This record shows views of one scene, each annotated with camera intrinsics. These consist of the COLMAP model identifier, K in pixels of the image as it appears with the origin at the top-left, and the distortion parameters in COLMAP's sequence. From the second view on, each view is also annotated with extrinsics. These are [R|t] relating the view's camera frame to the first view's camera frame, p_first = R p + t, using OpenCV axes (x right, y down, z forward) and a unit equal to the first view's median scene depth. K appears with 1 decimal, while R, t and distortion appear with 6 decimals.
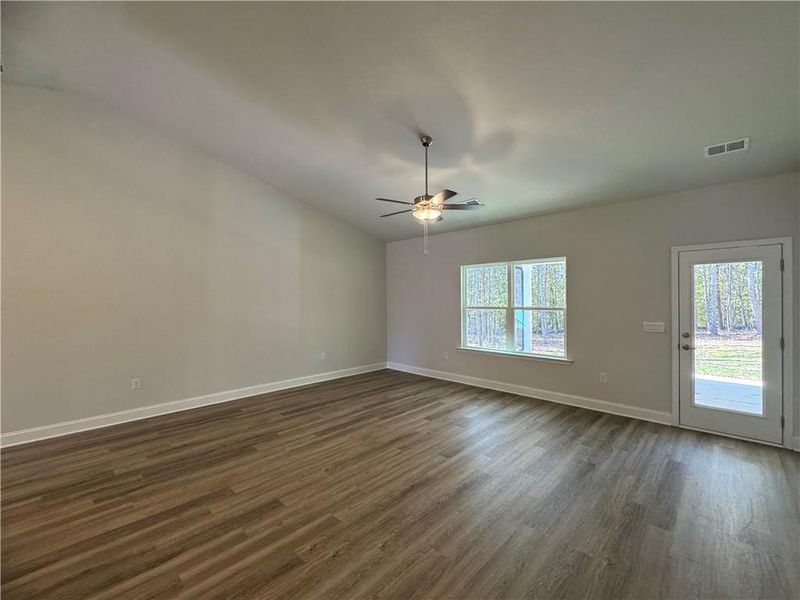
lens RADIAL K [[338.9, 0, 404.2], [0, 338.9, 298.6], [0, 0, 1]] dist [-0.002684, -0.000265]
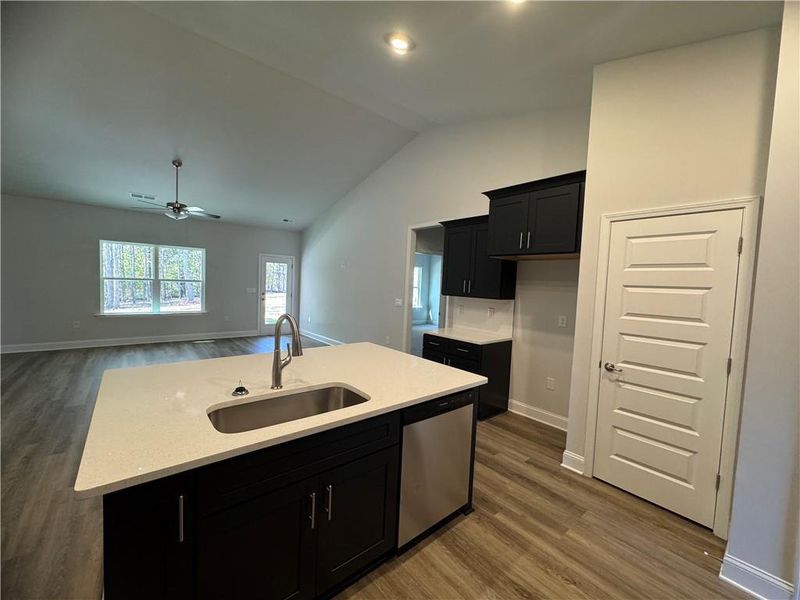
lens RADIAL K [[319.4, 0, 405.6], [0, 319.4, 300.6], [0, 0, 1]] dist [-0.001064, -0.000075]
pose [[0.096138, -0.051397, 0.994040, -0.854095], [-0.047192, 0.997308, 0.056130, -0.006631], [-0.994249, -0.052307, 0.093453, -0.098127]]
